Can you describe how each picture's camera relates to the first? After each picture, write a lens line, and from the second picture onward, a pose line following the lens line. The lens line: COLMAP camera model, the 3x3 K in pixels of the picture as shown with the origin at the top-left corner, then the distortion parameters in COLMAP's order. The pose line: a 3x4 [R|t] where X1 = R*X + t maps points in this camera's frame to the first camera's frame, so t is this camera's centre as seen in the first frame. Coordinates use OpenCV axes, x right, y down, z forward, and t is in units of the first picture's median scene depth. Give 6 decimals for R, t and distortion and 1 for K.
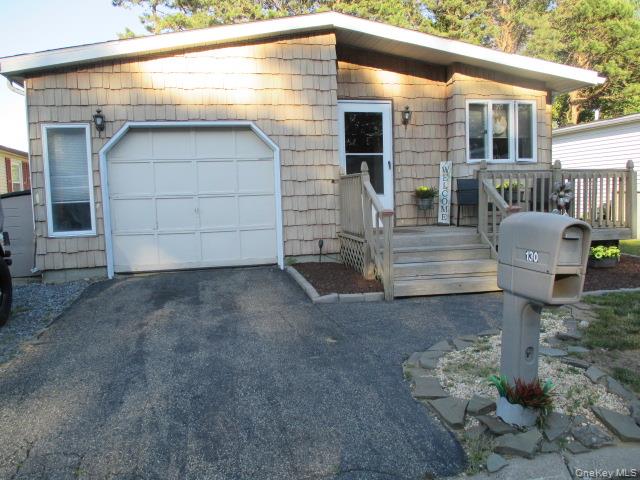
lens RADIAL K [[526.1, 0, 317.1], [0, 526.1, 235.1], [0, 0, 1]] dist [-0.043369, 0.005807]
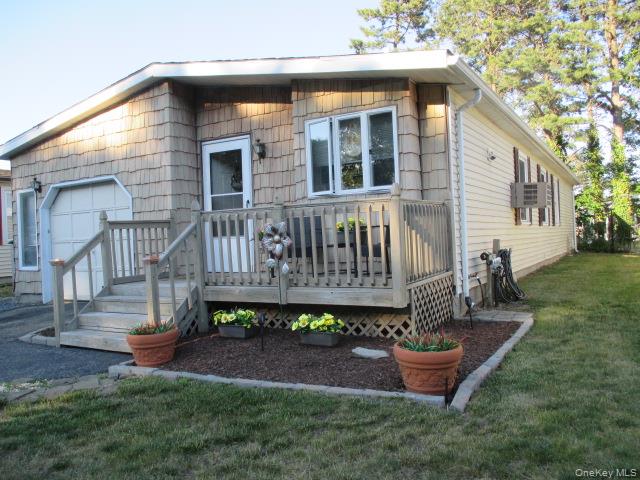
lens RADIAL K [[526.1, 0, 317.1], [0, 526.1, 235.1], [0, 0, 1]] dist [-0.043369, 0.005807]
pose [[0.758423, -0.009078, -0.651699, 0.834715], [-0.022788, 0.998922, -0.040435, -0.045712], [0.651364, 0.045518, 0.757399, 0.389008]]
